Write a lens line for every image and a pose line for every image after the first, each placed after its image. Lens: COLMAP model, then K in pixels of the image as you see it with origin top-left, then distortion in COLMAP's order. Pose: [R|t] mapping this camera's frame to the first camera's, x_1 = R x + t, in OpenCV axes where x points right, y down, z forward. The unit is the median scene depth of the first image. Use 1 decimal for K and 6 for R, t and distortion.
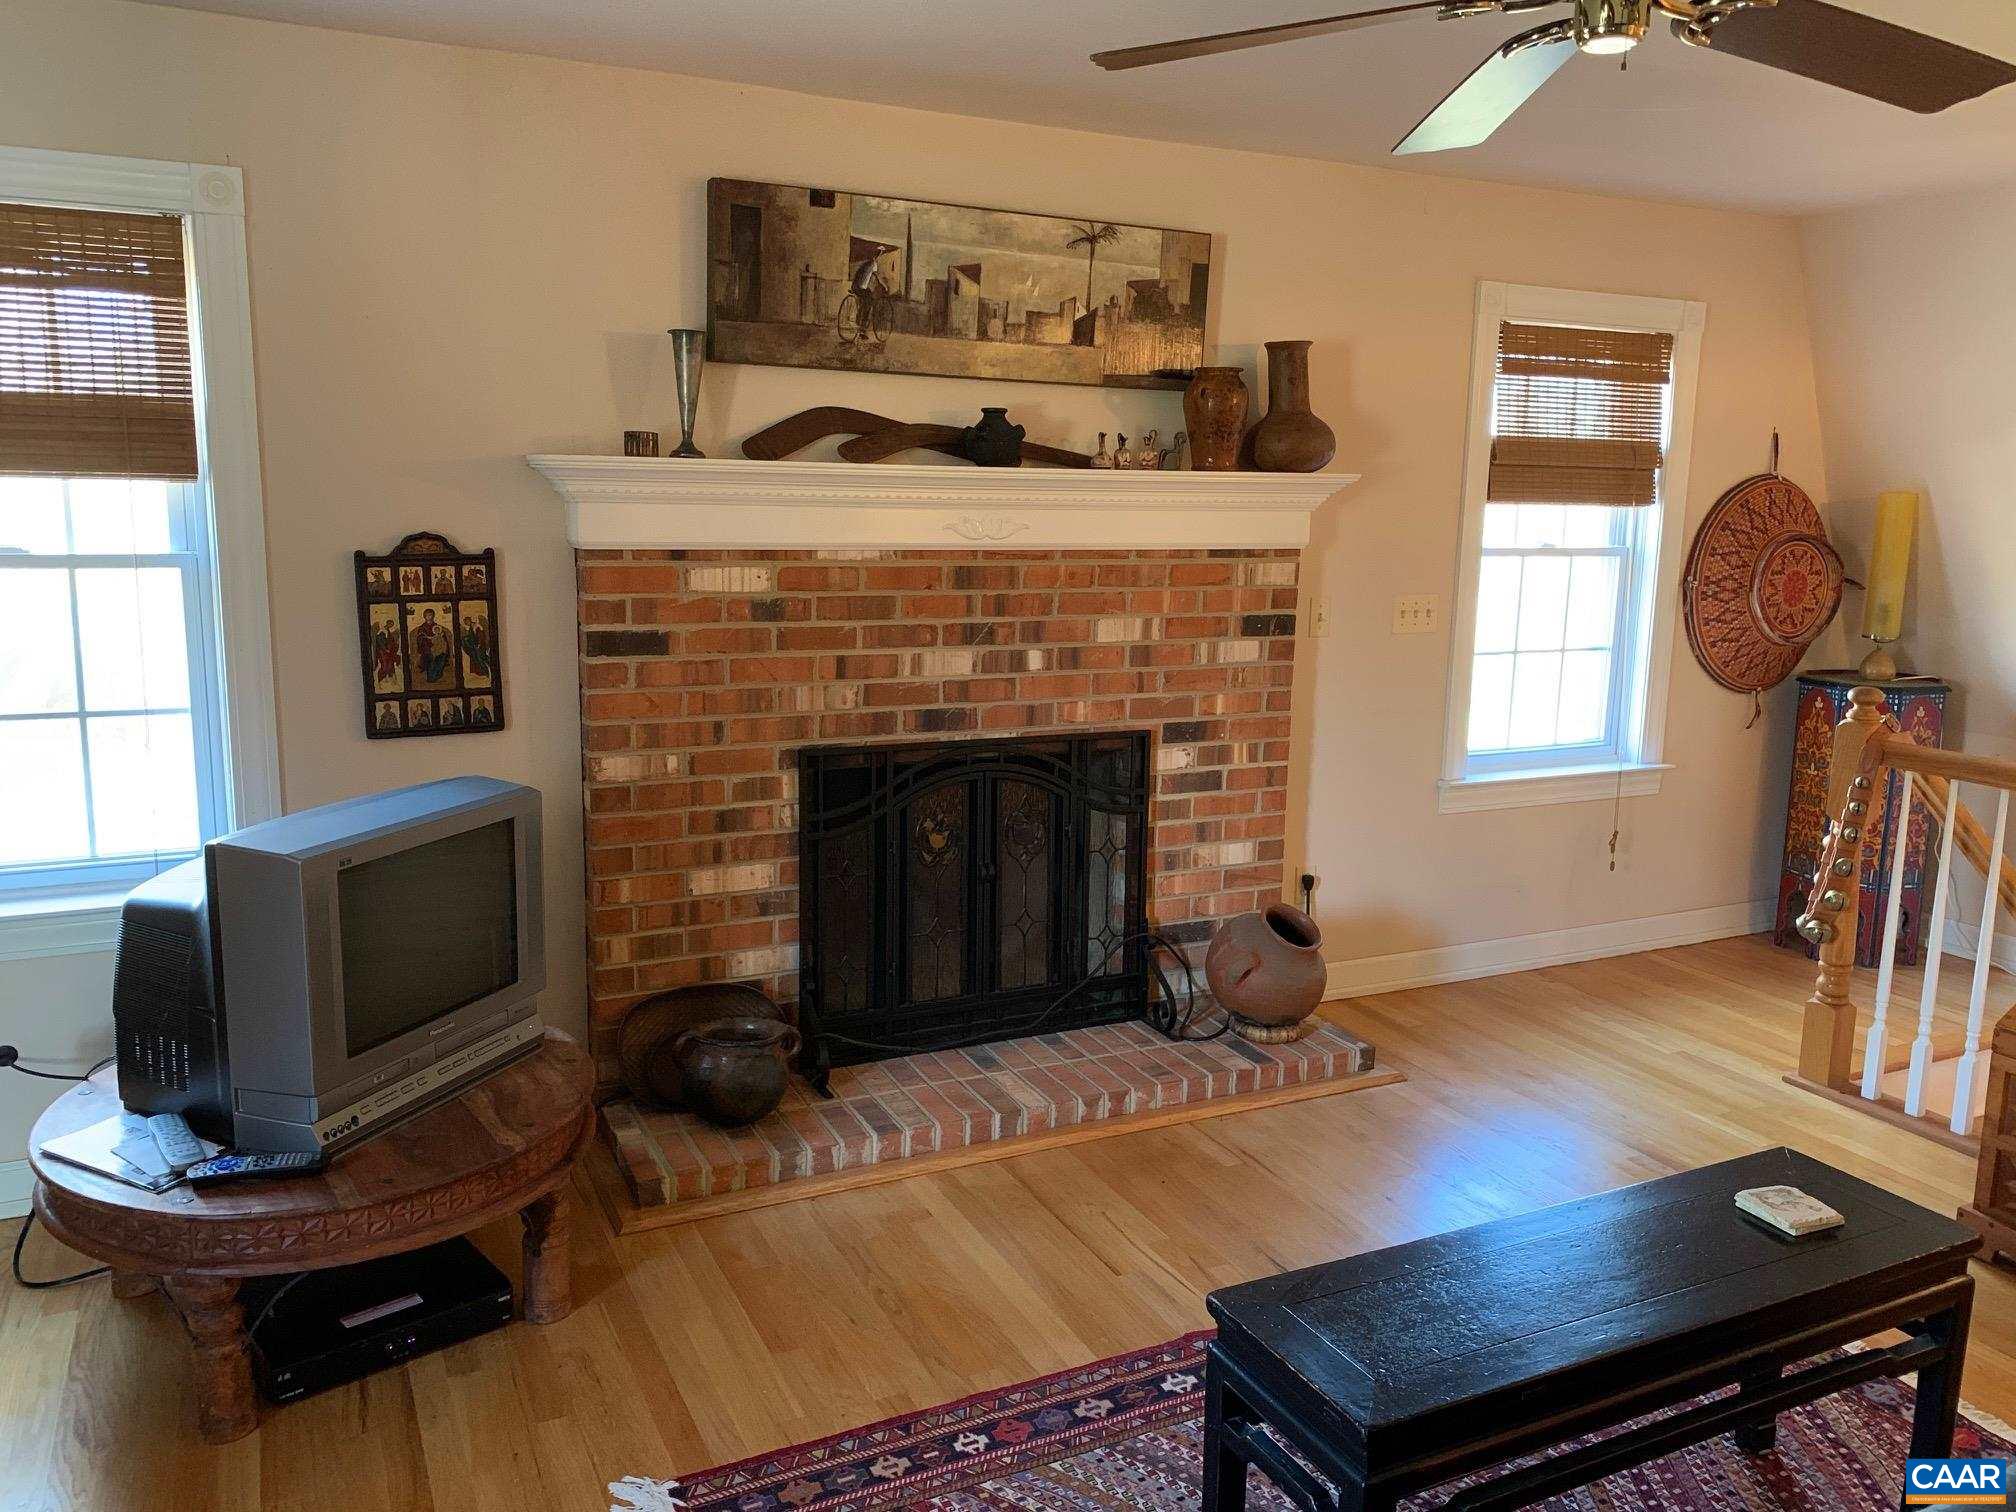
lens RADIAL K [[1502.6, 0, 984.4], [0, 1502.6, 754.6], [0, 0, 1]] dist [0.086898, -0.263736]
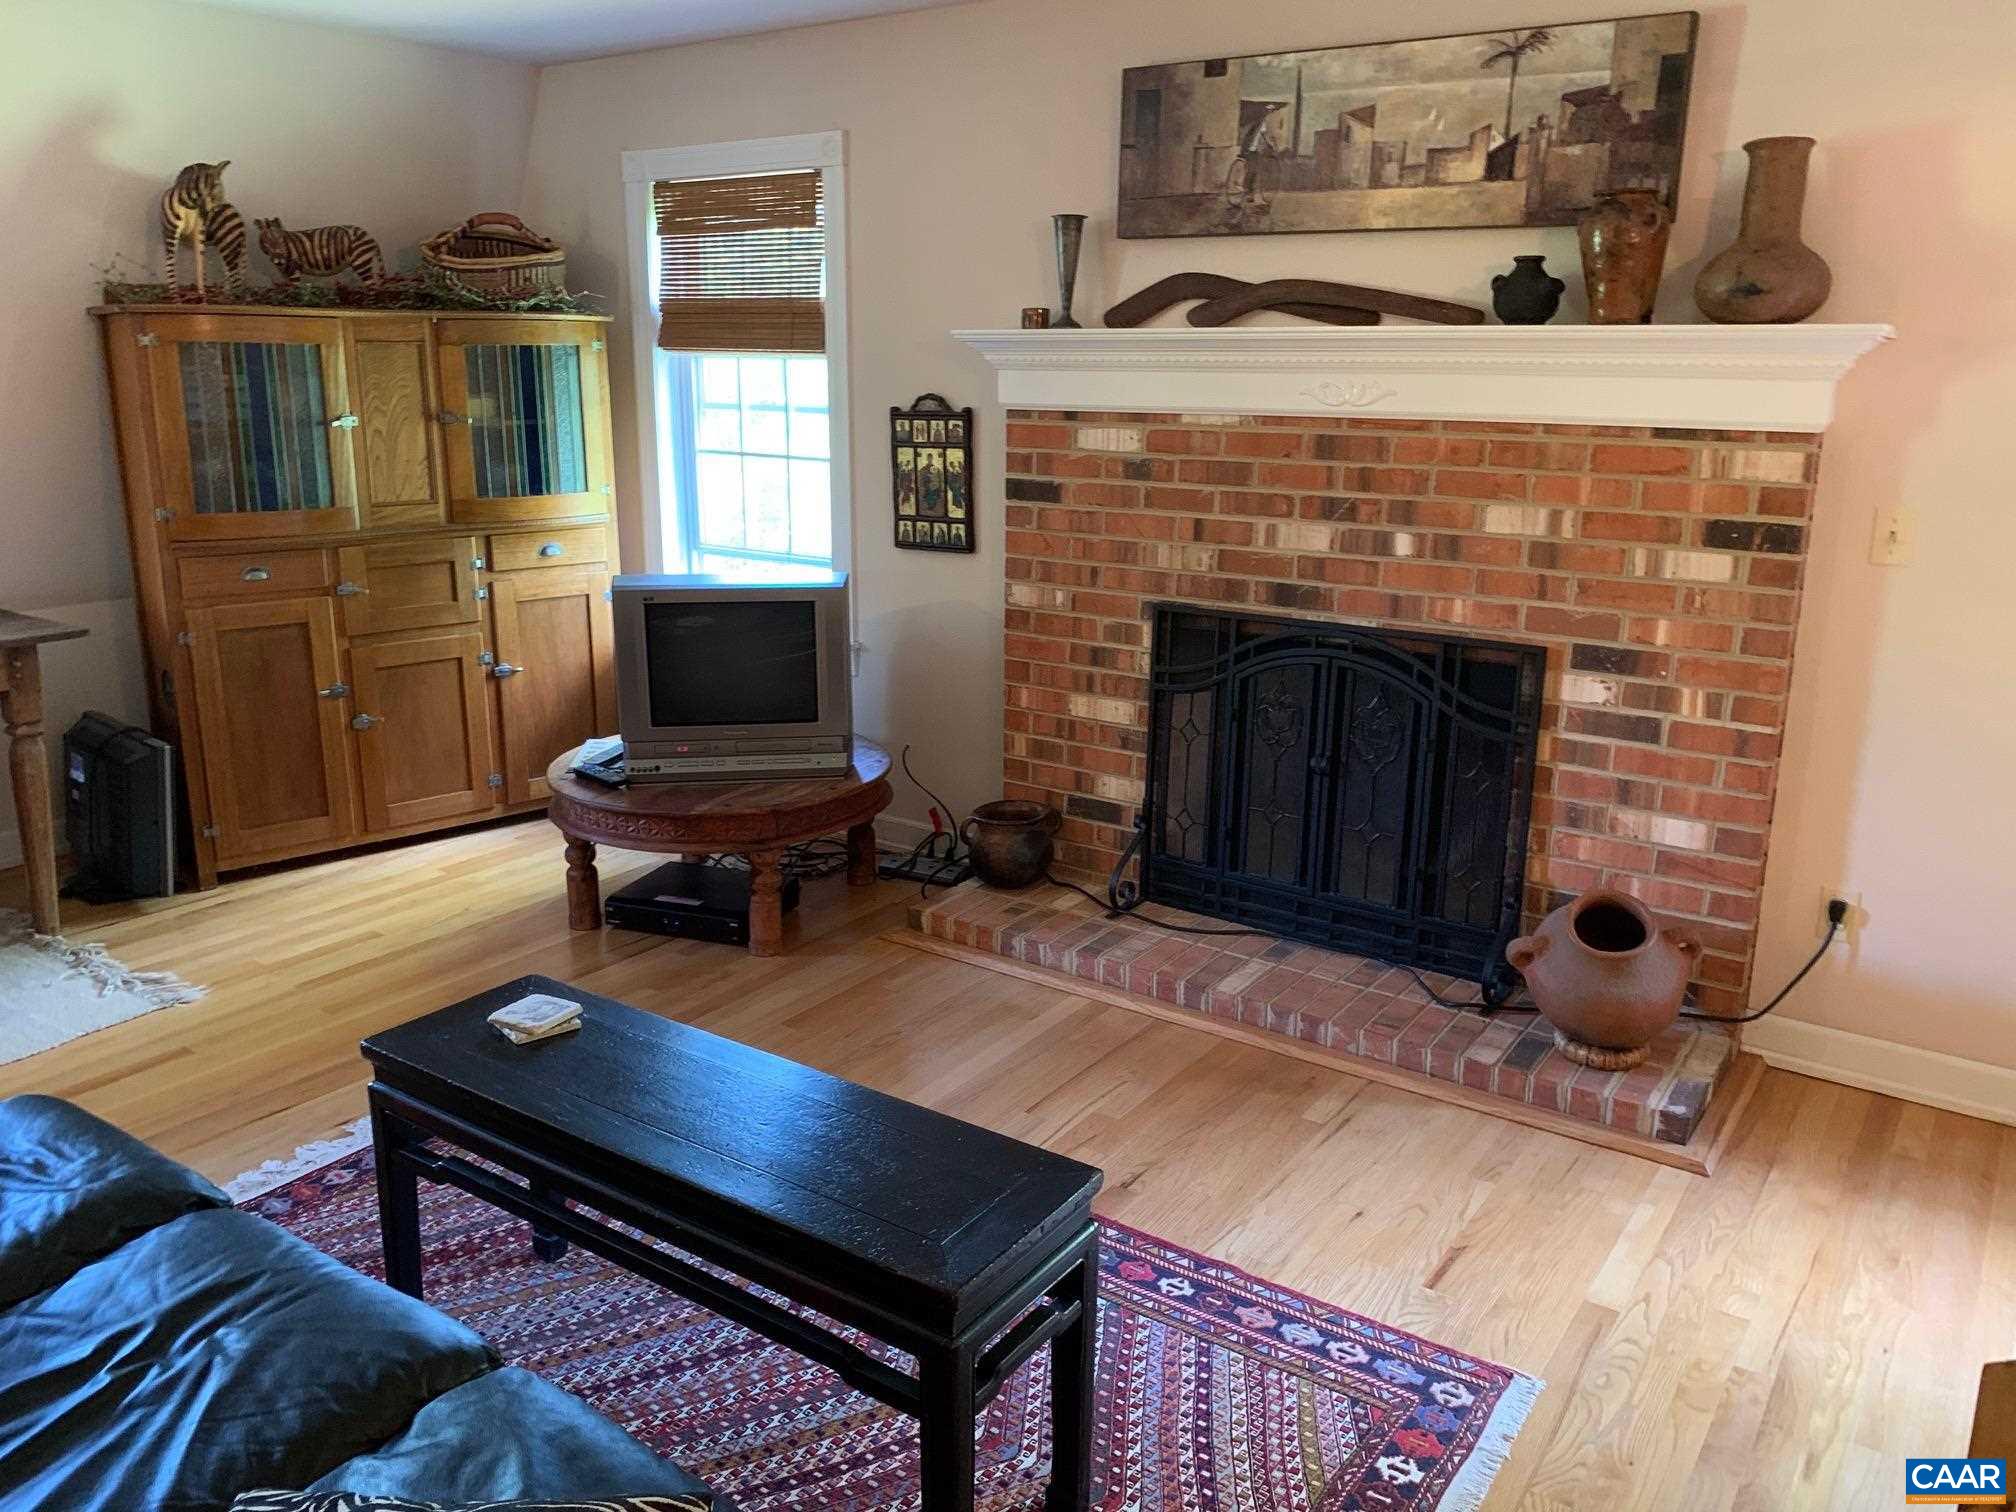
lens RADIAL K [[1502.6, 0, 984.4], [0, 1502.6, 754.6], [0, 0, 1]] dist [0.086898, -0.263736]
pose [[0.471107, 0.206213, -0.857633, 0.752359], [-0.153937, 0.976589, 0.150255, -0.039588], [0.868540, 0.061235, 0.491822, 0.364645]]
